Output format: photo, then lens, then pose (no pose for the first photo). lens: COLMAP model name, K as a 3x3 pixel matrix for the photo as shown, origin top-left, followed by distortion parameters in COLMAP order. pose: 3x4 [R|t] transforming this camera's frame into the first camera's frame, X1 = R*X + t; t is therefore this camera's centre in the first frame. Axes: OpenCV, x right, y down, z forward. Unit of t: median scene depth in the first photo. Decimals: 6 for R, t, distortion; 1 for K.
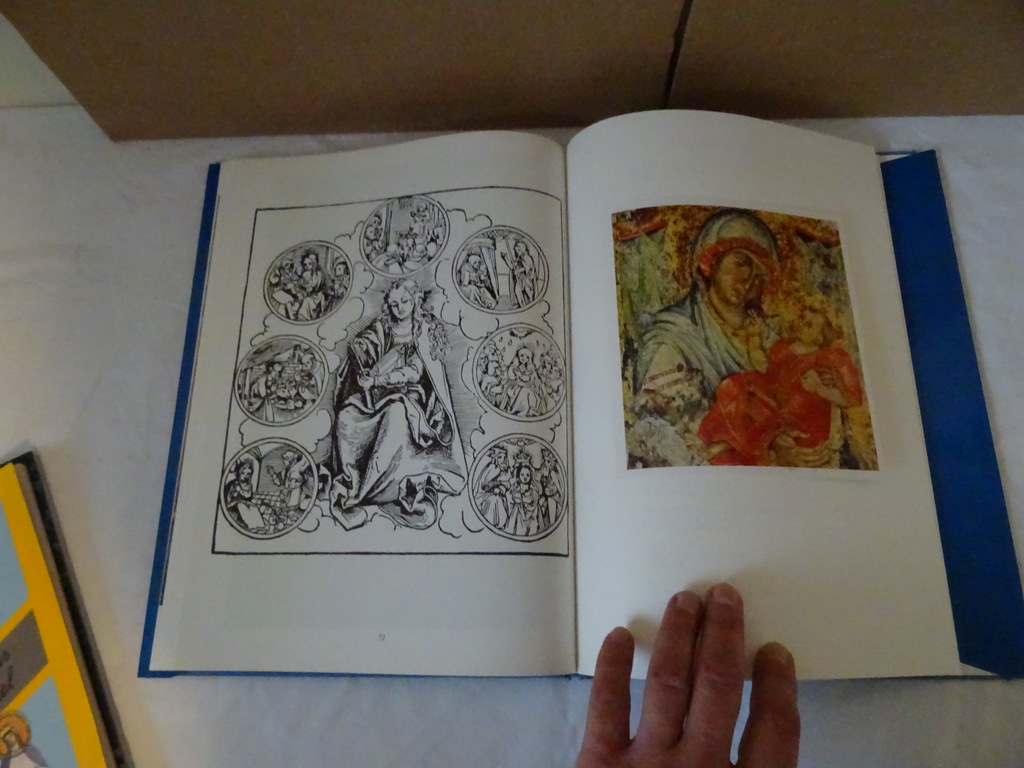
lens RADIAL K [[807.5, 0, 512.0], [0, 807.5, 384.0], [0, 0, 1]] dist [-0.010853, -0.041692]
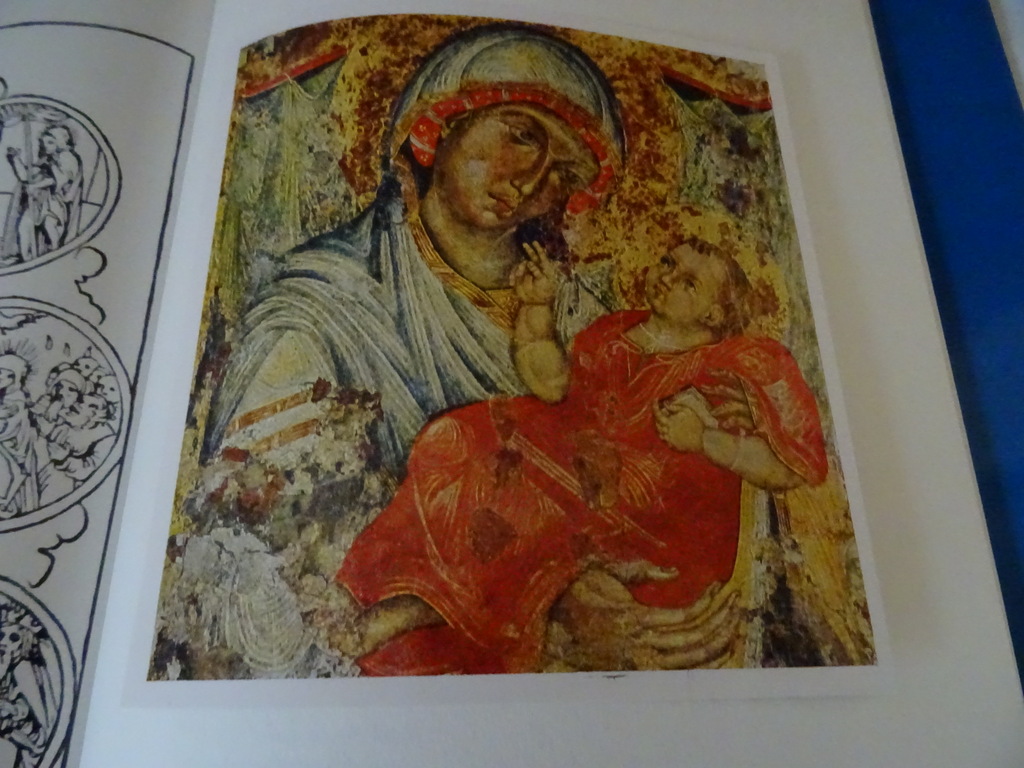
lens RADIAL K [[807.5, 0, 512.0], [0, 807.5, 384.0], [0, 0, 1]] dist [-0.010853, -0.041692]
pose [[0.999528, -0.018042, -0.024880, 0.295637], [0.016425, 0.997831, -0.063751, 0.002131], [0.025976, 0.063312, 0.997656, 0.611150]]
